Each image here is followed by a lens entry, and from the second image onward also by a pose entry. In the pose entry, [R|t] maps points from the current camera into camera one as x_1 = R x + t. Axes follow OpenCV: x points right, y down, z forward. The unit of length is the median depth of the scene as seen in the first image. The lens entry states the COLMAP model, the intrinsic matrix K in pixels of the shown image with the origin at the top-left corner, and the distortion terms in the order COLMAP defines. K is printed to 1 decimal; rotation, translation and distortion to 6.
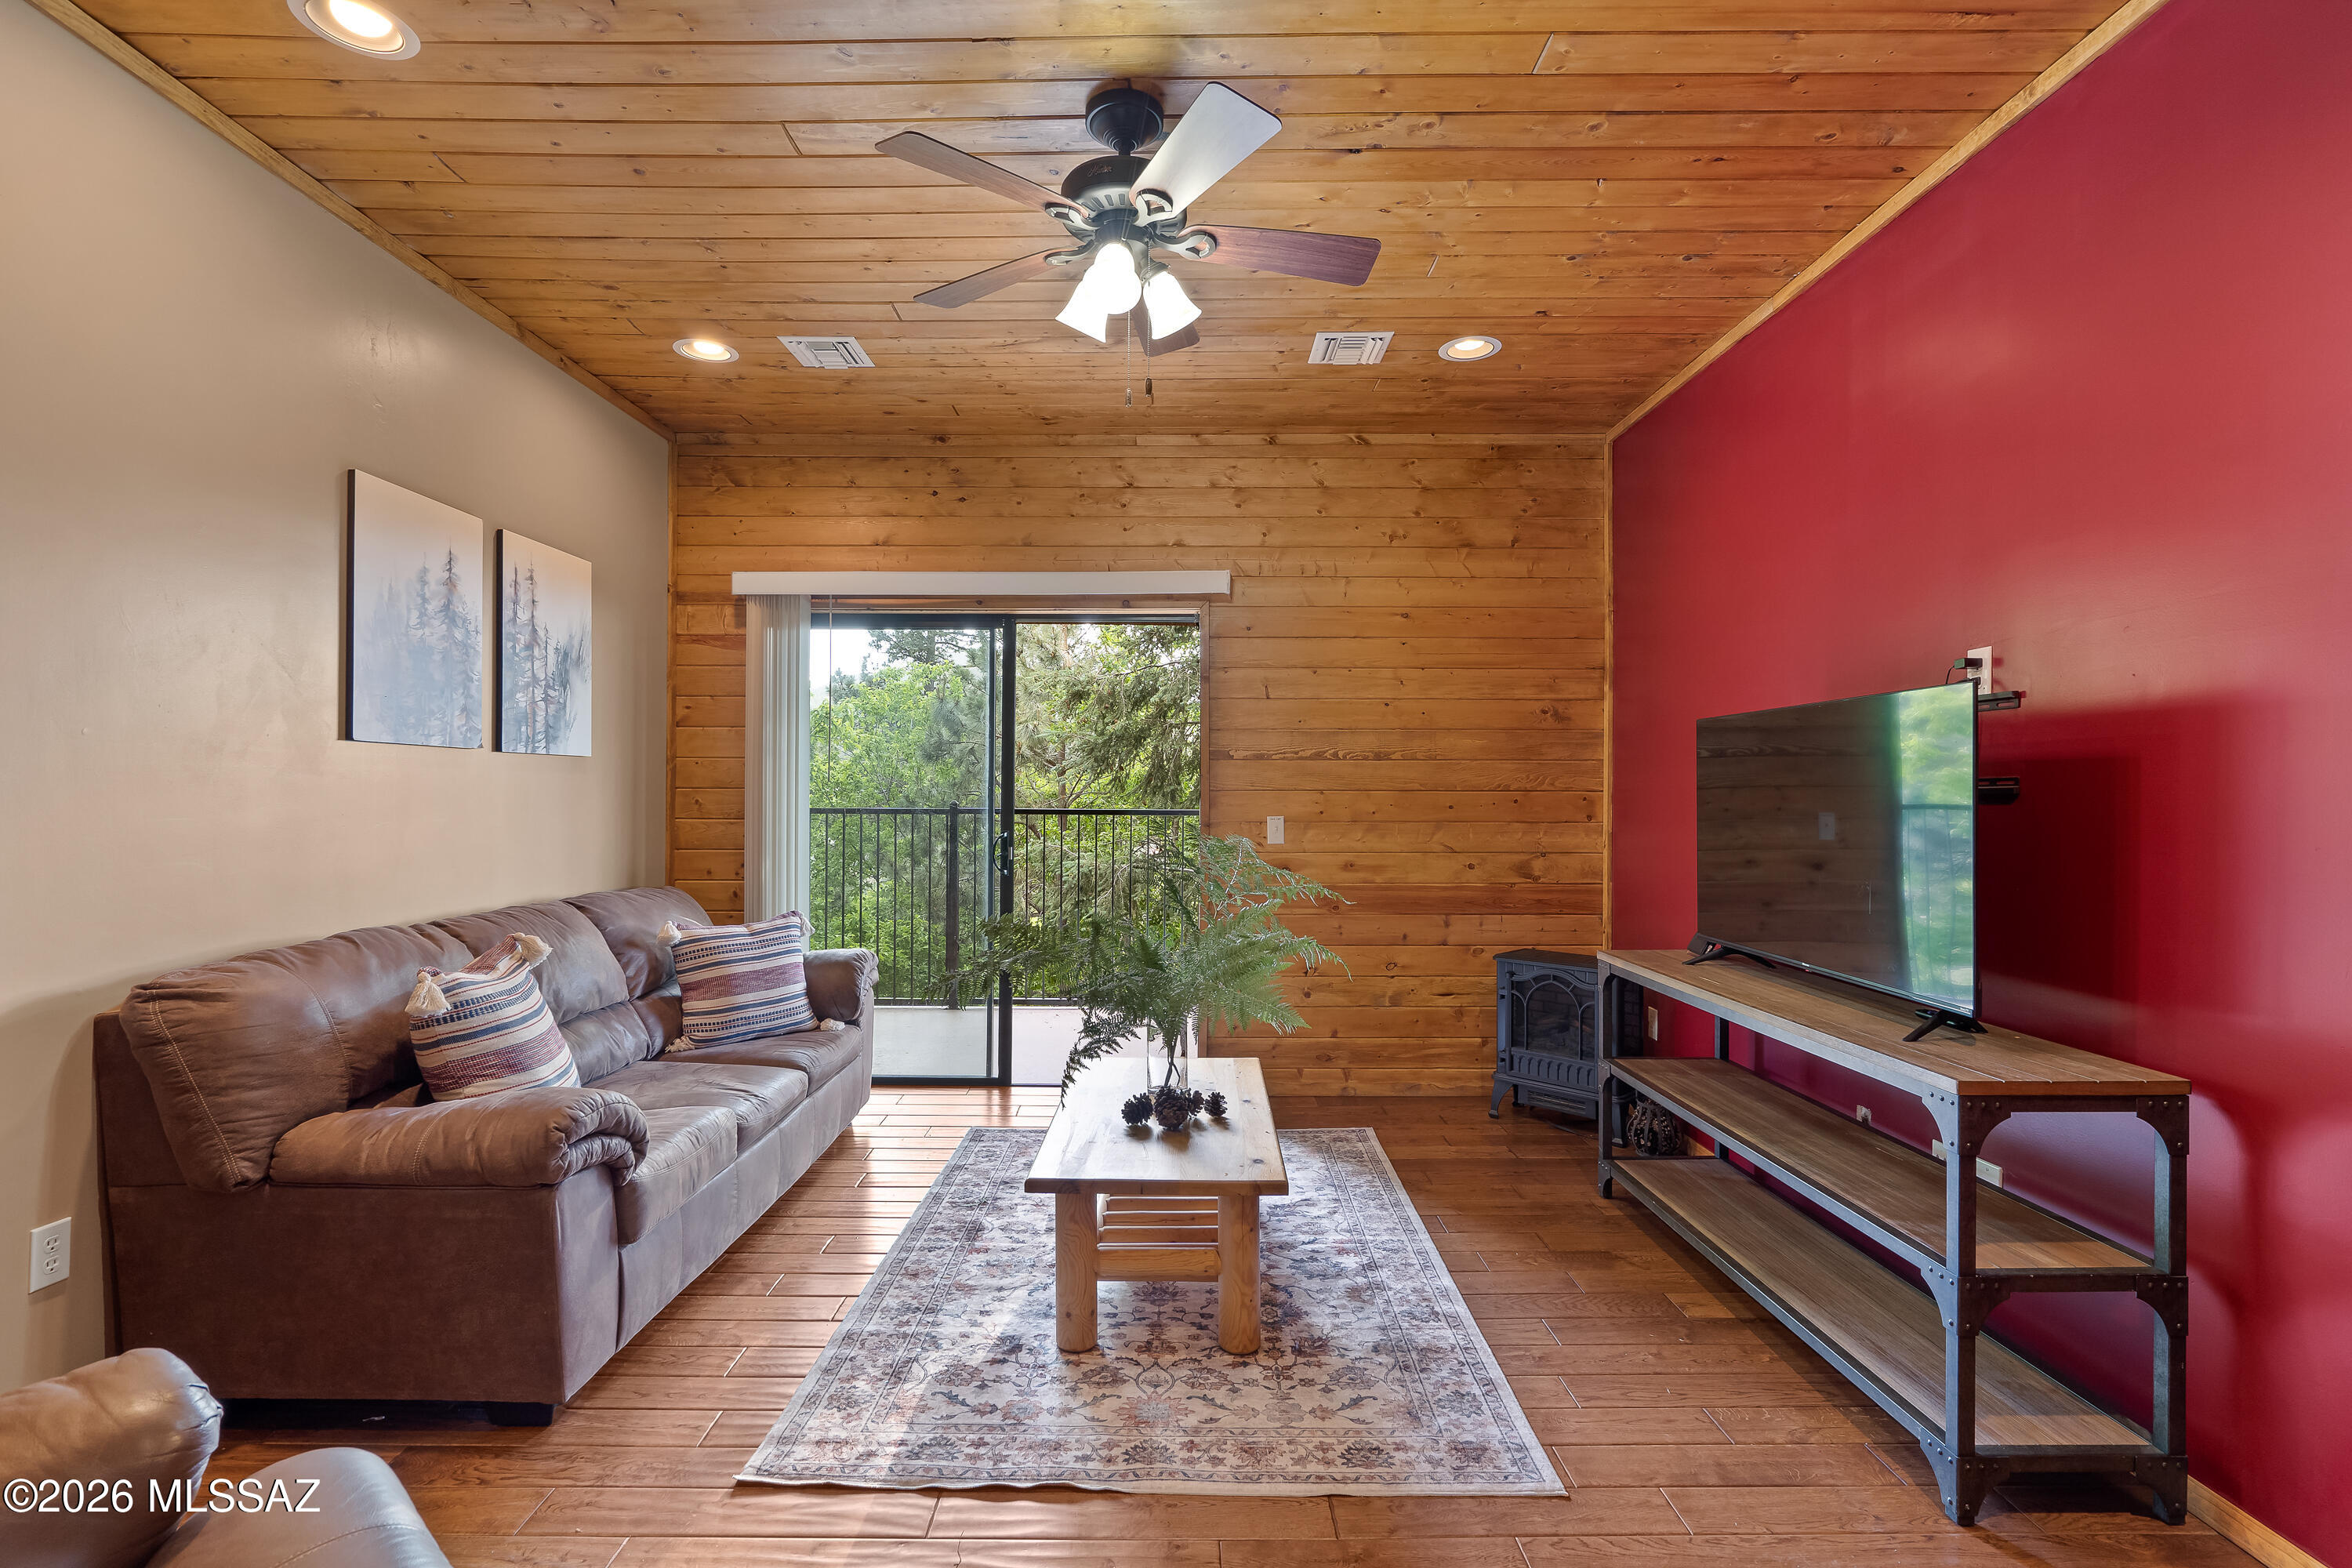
lens RADIAL K [[1077.7, 0, 1173.8], [0, 1077.7, 794.8], [0, 0, 1]] dist [-0.002354, 0.000956]
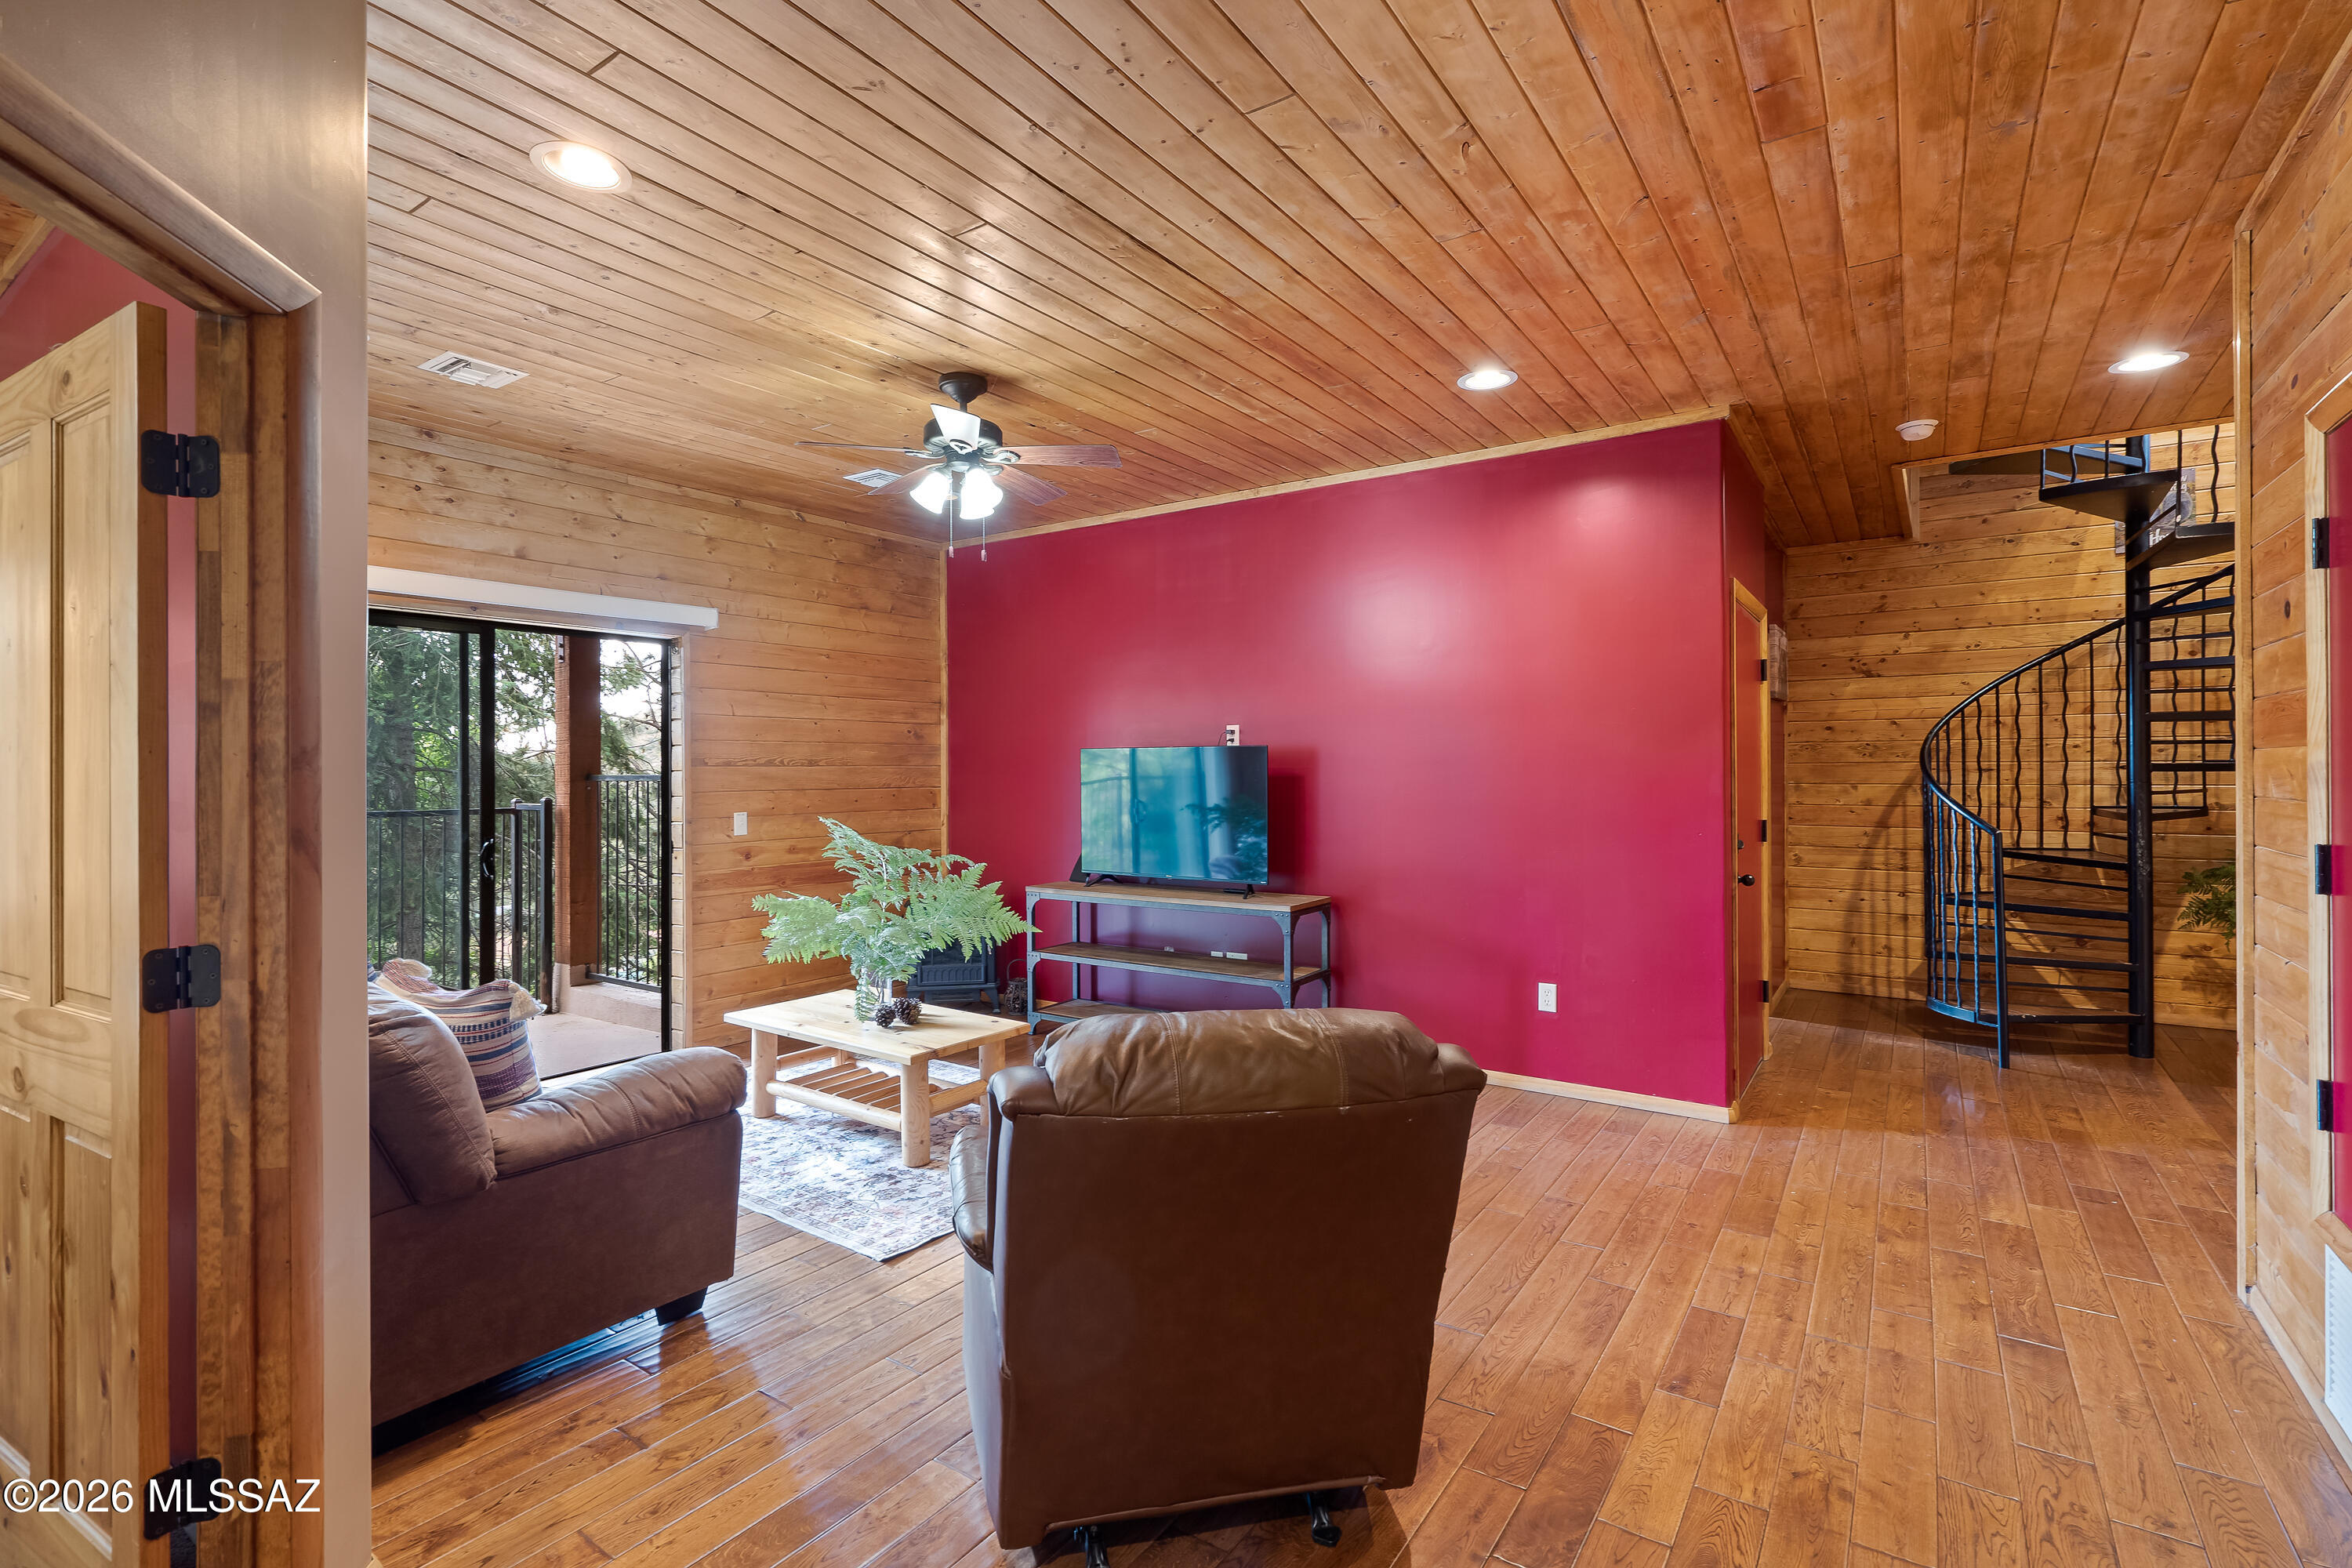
lens RADIAL K [[1077.7, 0, 1165.1], [0, 1077.7, 772.6], [0, 0, 1]] dist [-0.002354, 0.000956]
pose [[0.575528, -0.007120, 0.817751, -0.623684], [0.008674, 0.999959, 0.002602, -0.023989], [-0.817736, 0.005595, 0.575566, -0.091993]]
